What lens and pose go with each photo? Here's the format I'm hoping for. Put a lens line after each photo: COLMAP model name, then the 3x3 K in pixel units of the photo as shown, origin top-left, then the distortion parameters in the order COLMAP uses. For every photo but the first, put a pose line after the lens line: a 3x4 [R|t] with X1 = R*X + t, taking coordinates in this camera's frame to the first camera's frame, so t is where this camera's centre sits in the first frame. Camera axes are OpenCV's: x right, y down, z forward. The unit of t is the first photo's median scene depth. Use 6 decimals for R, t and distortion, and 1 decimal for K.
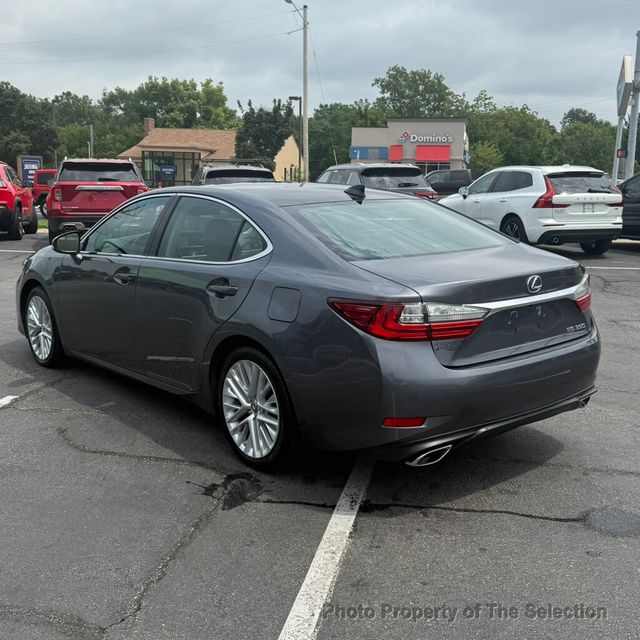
lens RADIAL K [[757.5, 0, 322.8], [0, 757.5, 321.9], [0, 0, 1]] dist [0.054812, 0.000000]
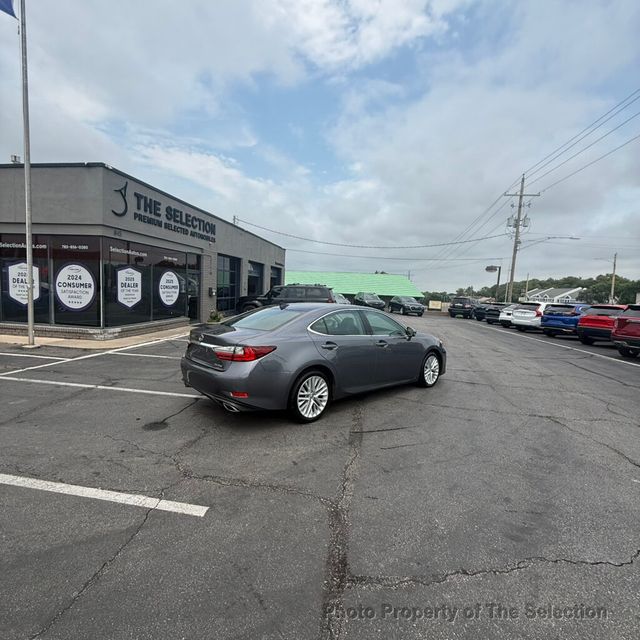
lens RADIAL K [[338.9, 0, 319.1], [0, 338.9, 320.6], [0, 0, 1]] dist [-0.004834, 0.002876]
pose [[0.048650, 0.071629, -0.996244, 1.033075], [-0.231568, 0.971057, 0.058510, -0.191599], [0.971601, 0.227852, 0.063829, 0.934729]]
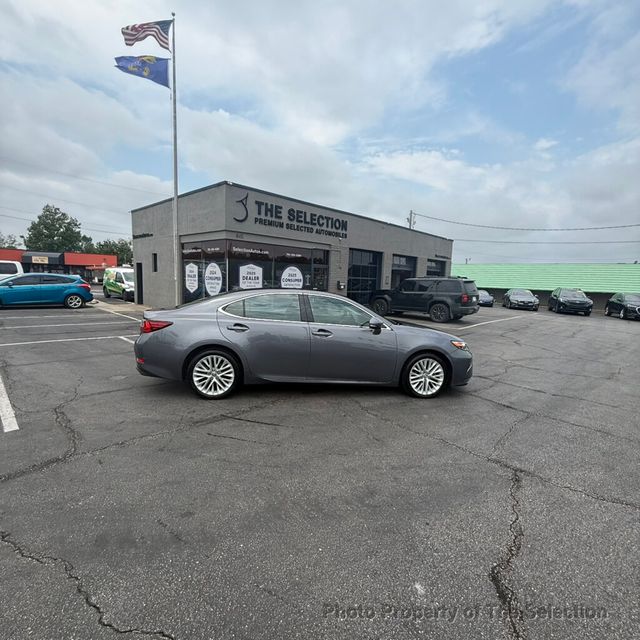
lens RADIAL K [[338.9, 0, 319.6], [0, 338.9, 320.8], [0, 0, 1]] dist [-0.004834, 0.002876]
pose [[-0.521253, 0.064767, -0.850941, 0.793106], [-0.207622, 0.957533, 0.200061, -0.319314], [0.827761, 0.280956, -0.485670, 1.627507]]
